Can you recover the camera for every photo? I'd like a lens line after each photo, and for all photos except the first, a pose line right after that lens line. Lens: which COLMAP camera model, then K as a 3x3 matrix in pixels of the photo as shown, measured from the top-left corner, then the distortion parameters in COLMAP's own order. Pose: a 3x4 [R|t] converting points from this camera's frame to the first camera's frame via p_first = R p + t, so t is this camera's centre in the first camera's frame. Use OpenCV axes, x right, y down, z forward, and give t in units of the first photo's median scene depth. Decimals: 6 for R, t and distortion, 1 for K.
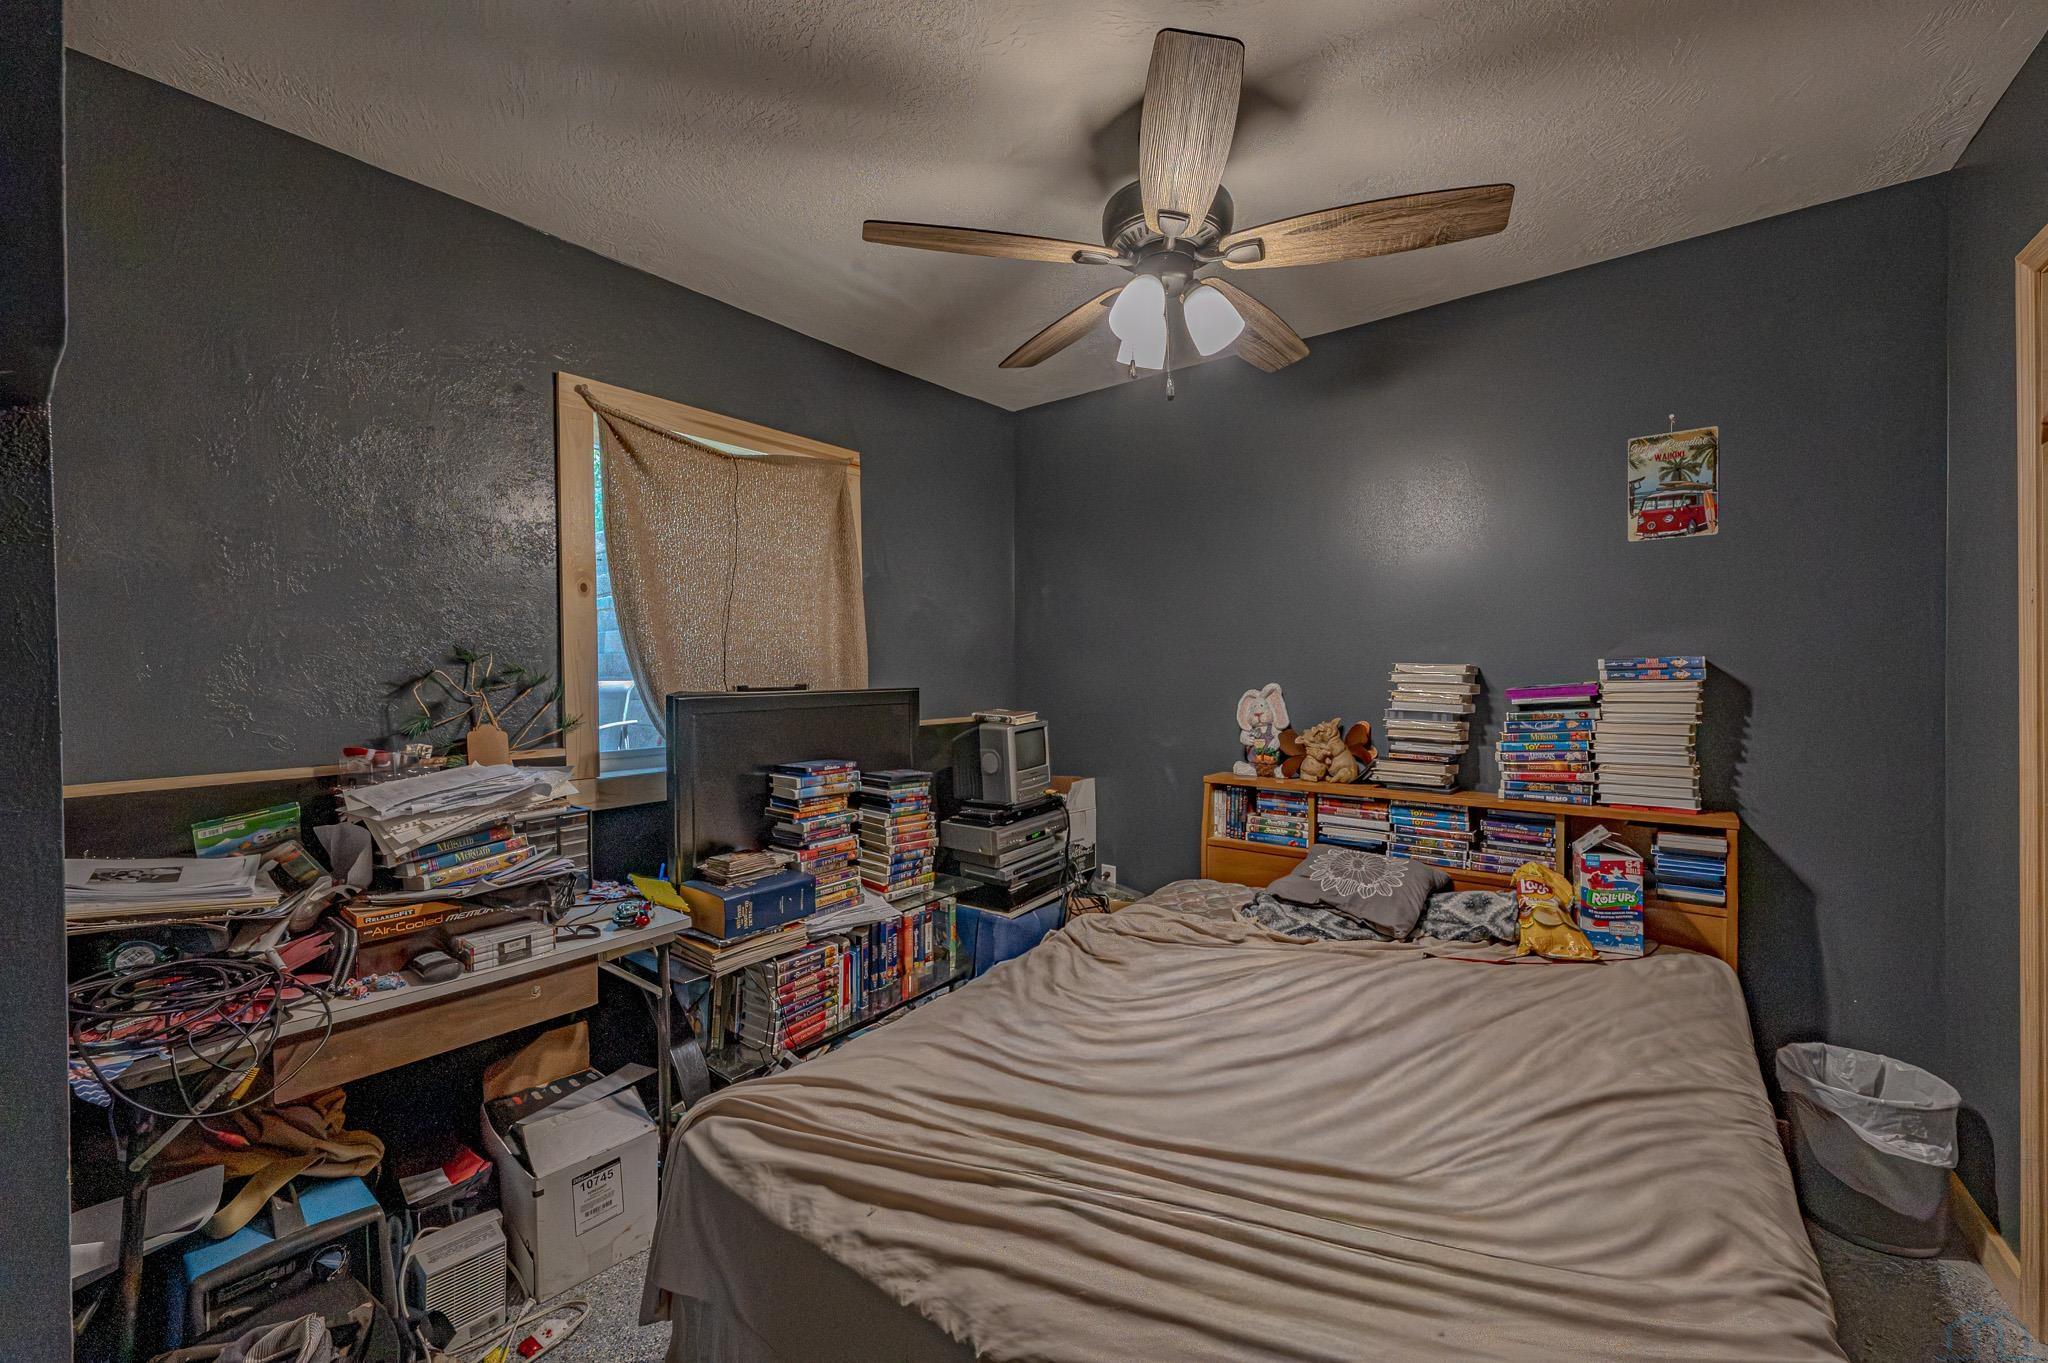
lens RADIAL K [[806.9, 0, 1024.0], [0, 806.9, 681.5], [0, 0, 1]] dist [-0.000188, 0.000006]
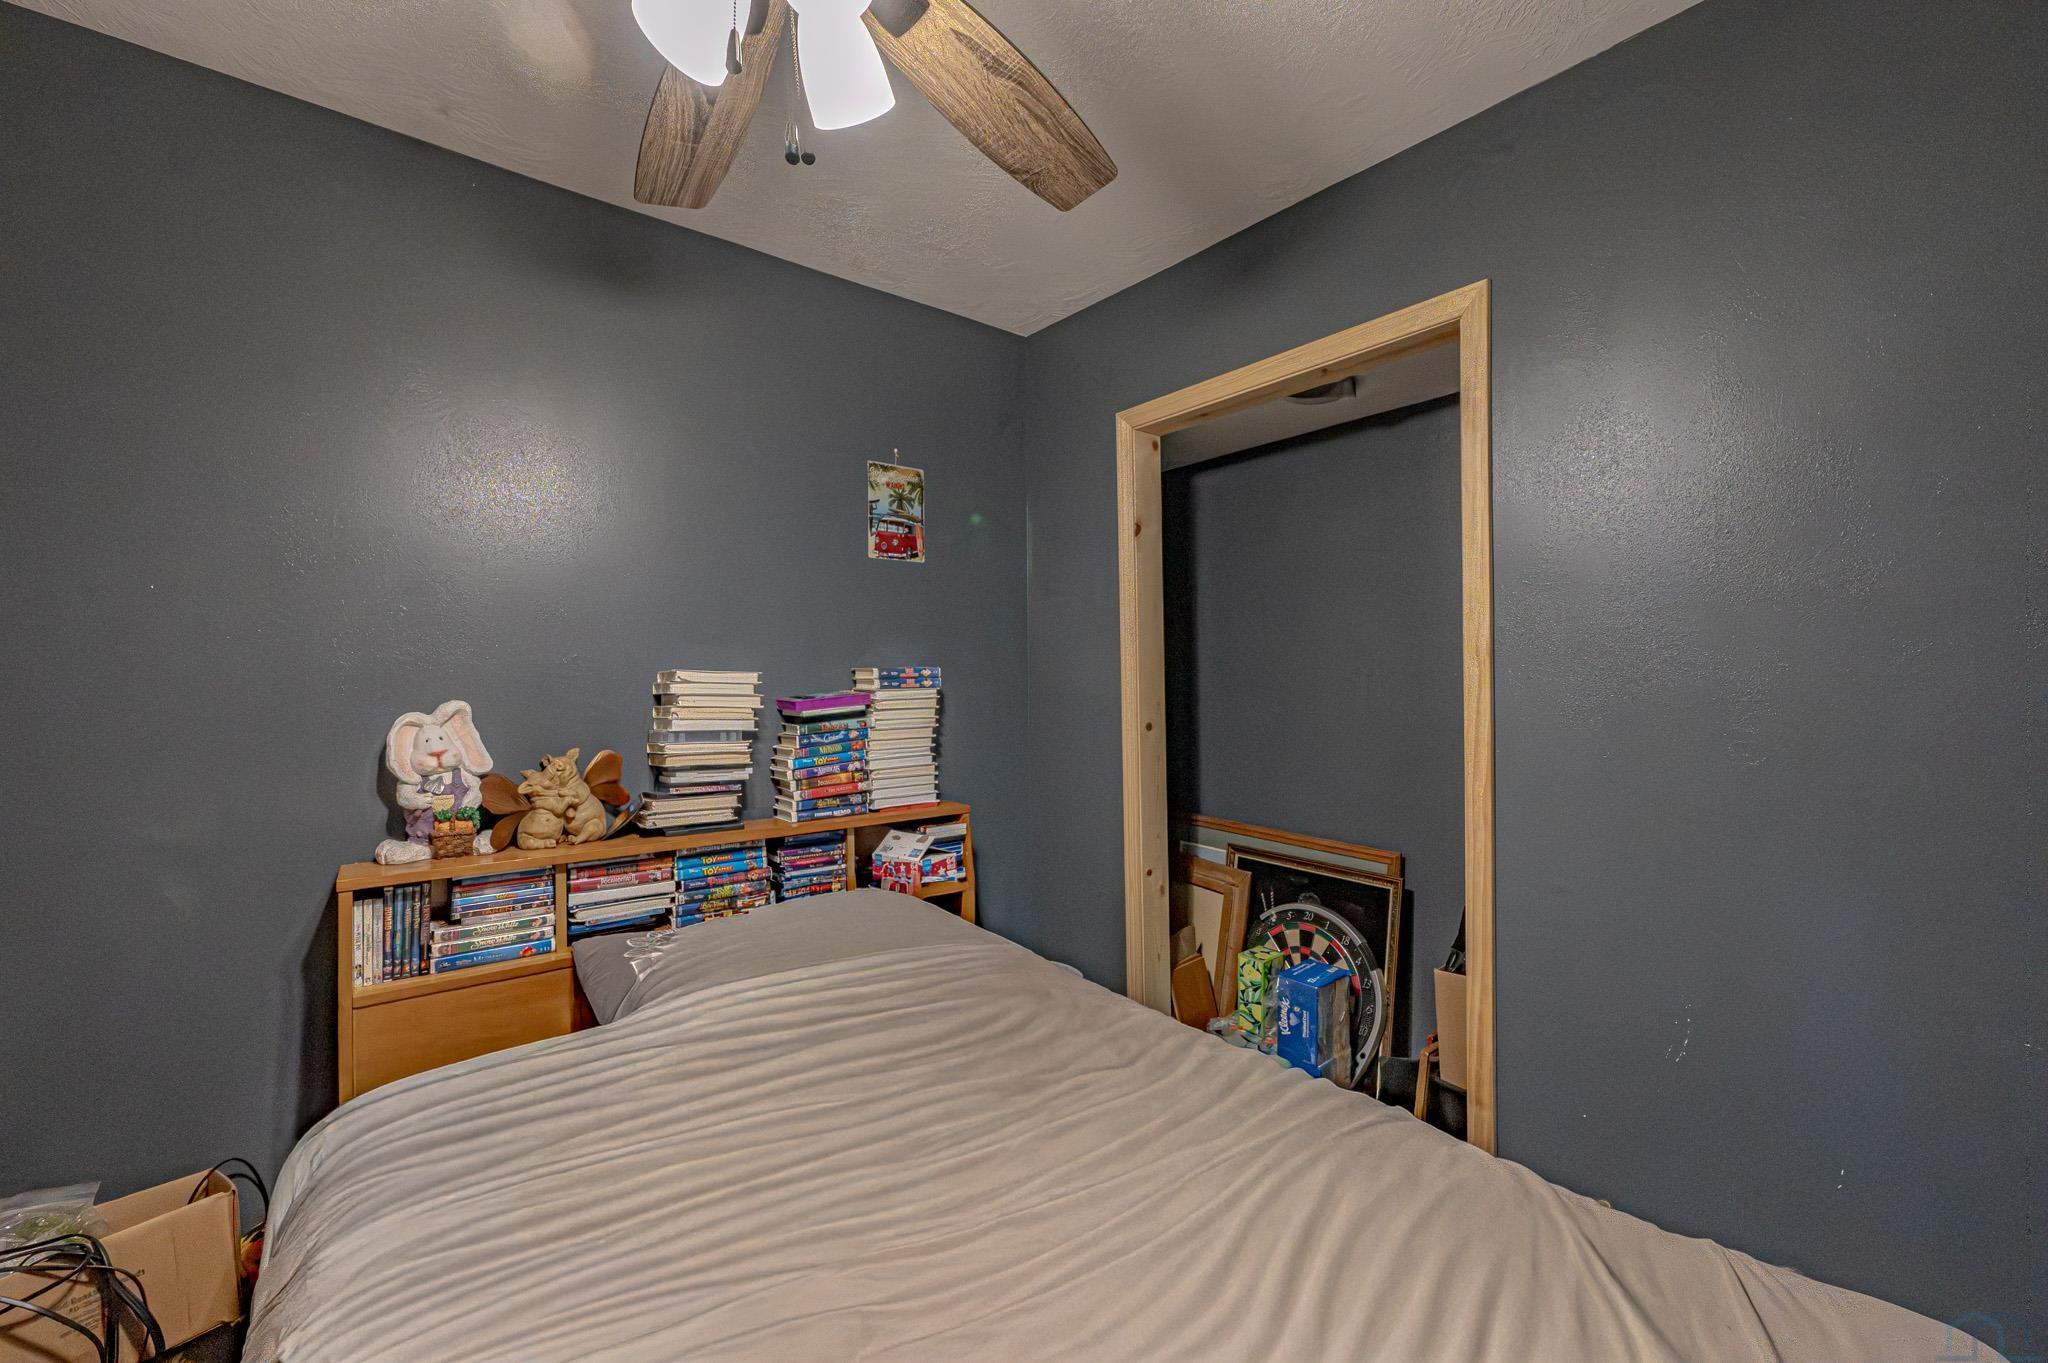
lens RADIAL K [[806.9, 0, 1024.0], [0, 806.9, 681.5], [0, 0, 1]] dist [-0.000188, 0.000006]
pose [[0.243524, 0.002306, 0.969892, -0.212702], [0.016985, 0.999834, -0.006642, -0.001010], [-0.969746, 0.018091, 0.243444, 0.527010]]
